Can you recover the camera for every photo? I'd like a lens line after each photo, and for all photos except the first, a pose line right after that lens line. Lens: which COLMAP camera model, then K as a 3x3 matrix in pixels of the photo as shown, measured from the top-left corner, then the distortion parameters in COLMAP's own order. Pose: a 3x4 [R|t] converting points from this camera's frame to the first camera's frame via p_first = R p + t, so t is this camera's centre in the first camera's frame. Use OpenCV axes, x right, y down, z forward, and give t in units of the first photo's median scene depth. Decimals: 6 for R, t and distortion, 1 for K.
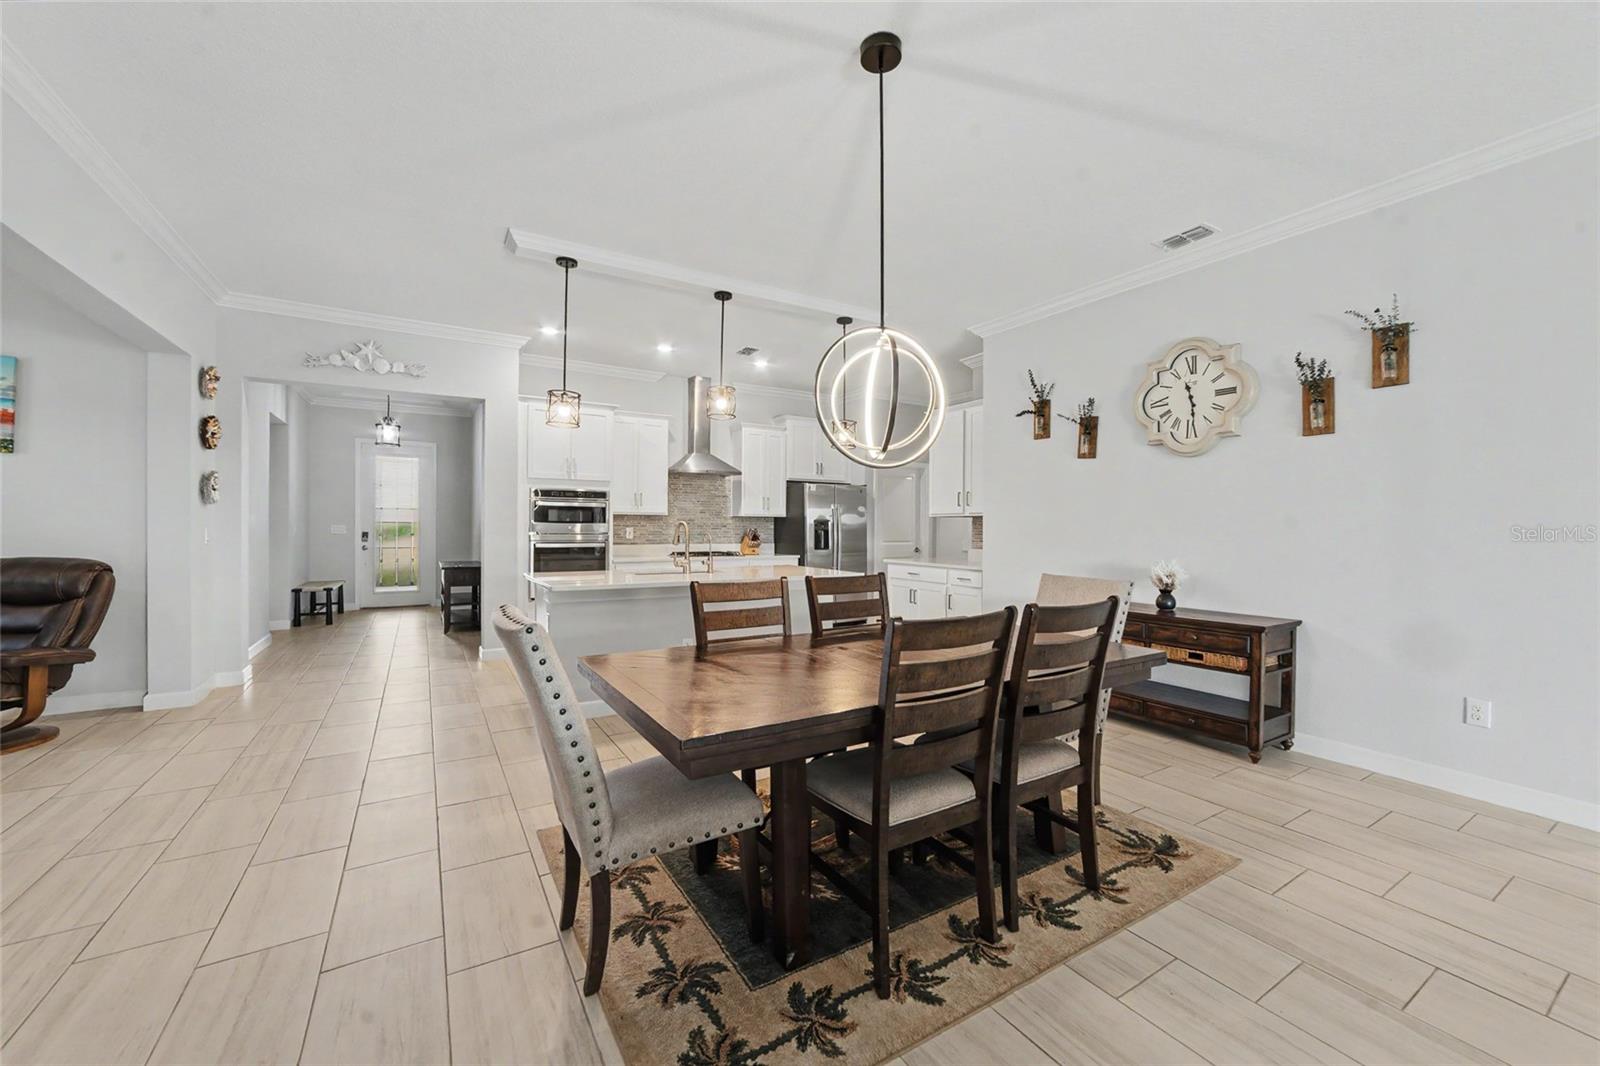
lens RADIAL K [[623.9, 0, 793.3], [0, 623.9, 524.0], [0, 0, 1]] dist [-0.021940, 0.006865]
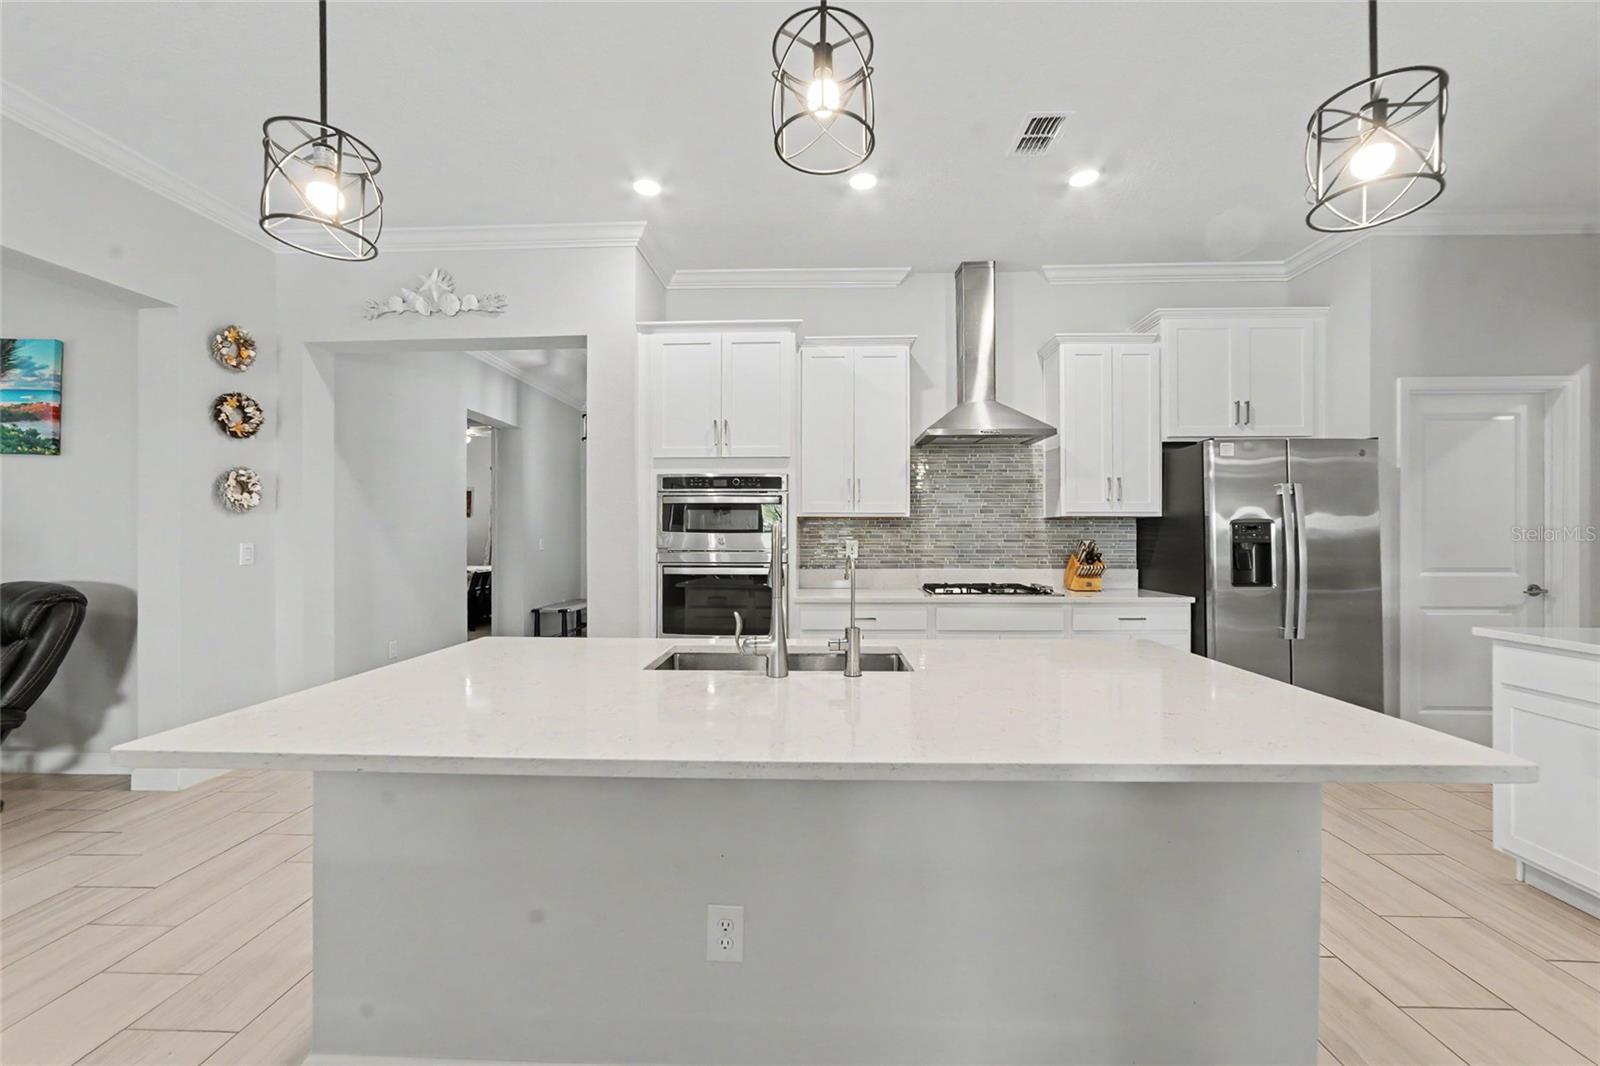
lens RADIAL K [[623.9, 0, 796.9], [0, 623.9, 533.1], [0, 0, 1]] dist [-0.021940, 0.006865]
pose [[0.836708, -0.011759, -0.547523, 0.021424], [0.009066, 0.999930, -0.007620, 0.004592], [0.547574, 0.001412, 0.836756, 0.632818]]
